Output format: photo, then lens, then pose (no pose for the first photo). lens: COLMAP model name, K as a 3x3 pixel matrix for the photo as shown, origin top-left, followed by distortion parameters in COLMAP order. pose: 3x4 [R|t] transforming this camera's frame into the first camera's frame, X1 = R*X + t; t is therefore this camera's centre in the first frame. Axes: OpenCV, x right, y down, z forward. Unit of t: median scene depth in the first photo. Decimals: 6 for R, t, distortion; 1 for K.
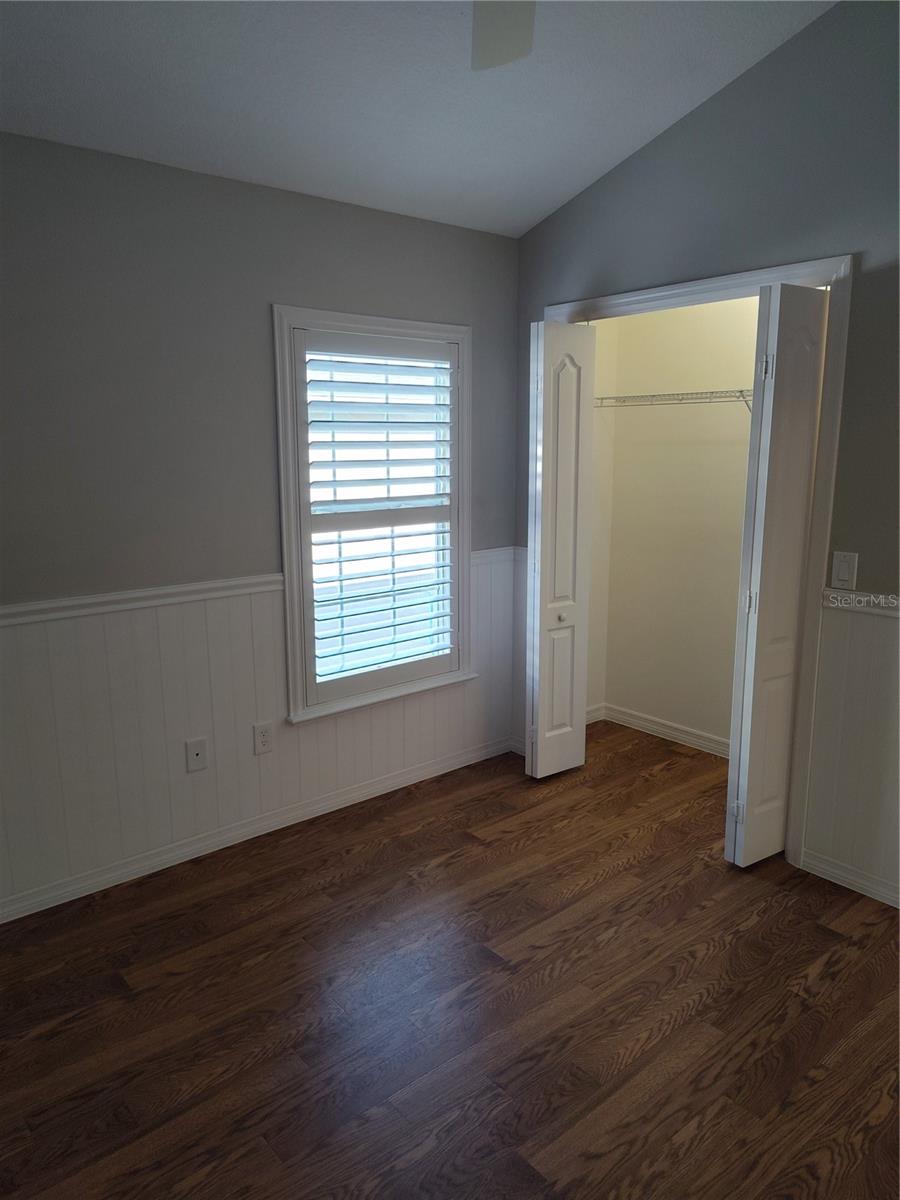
lens RADIAL K [[831.9, 0, 451.0], [0, 831.9, 593.5], [0, 0, 1]] dist [-0.009059, 0.005480]
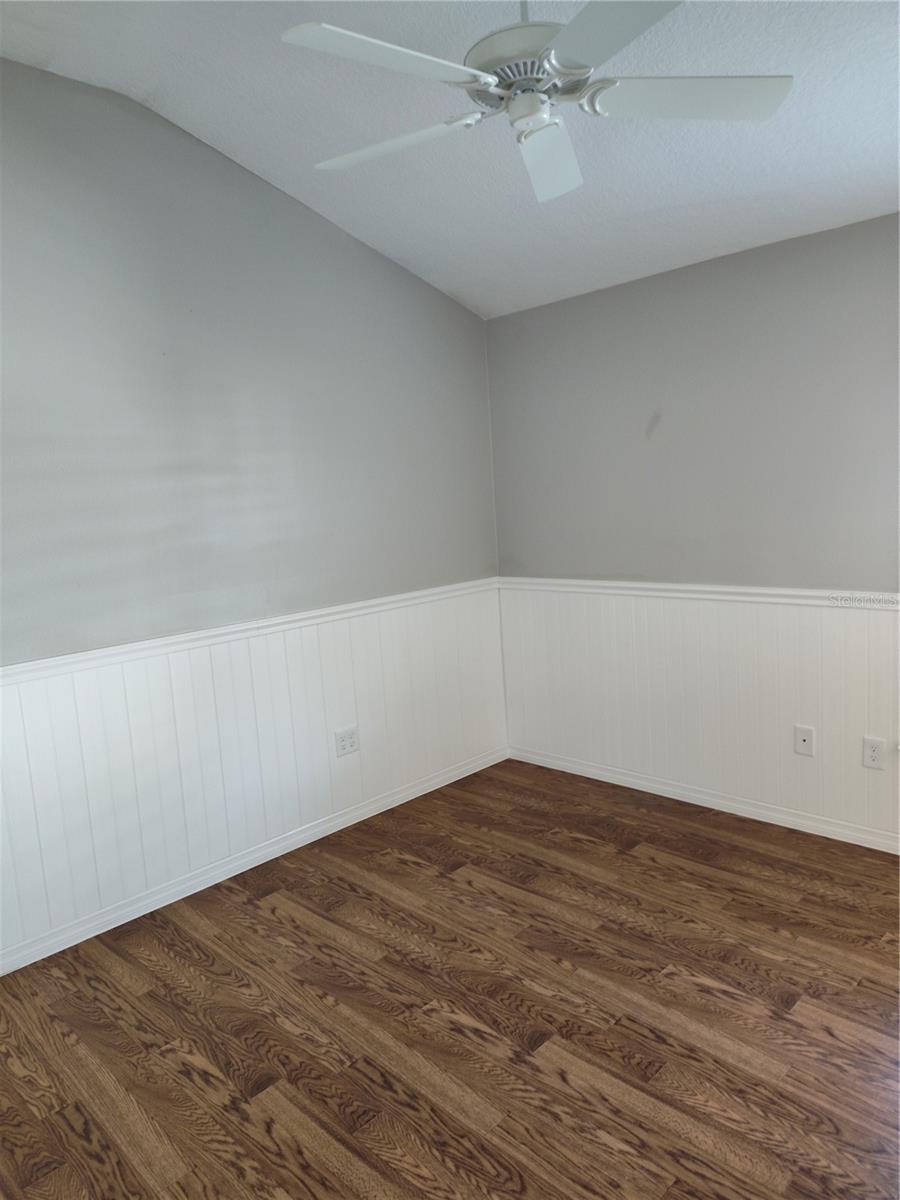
lens RADIAL K [[831.9, 0, 445.1], [0, 831.9, 539.6], [0, 0, 1]] dist [-0.009059, 0.005480]
pose [[0.096439, 0.074976, -0.992511, 1.117536], [-0.135435, 0.988873, 0.061541, -0.190782], [0.986082, 0.128486, 0.105520, 0.903002]]
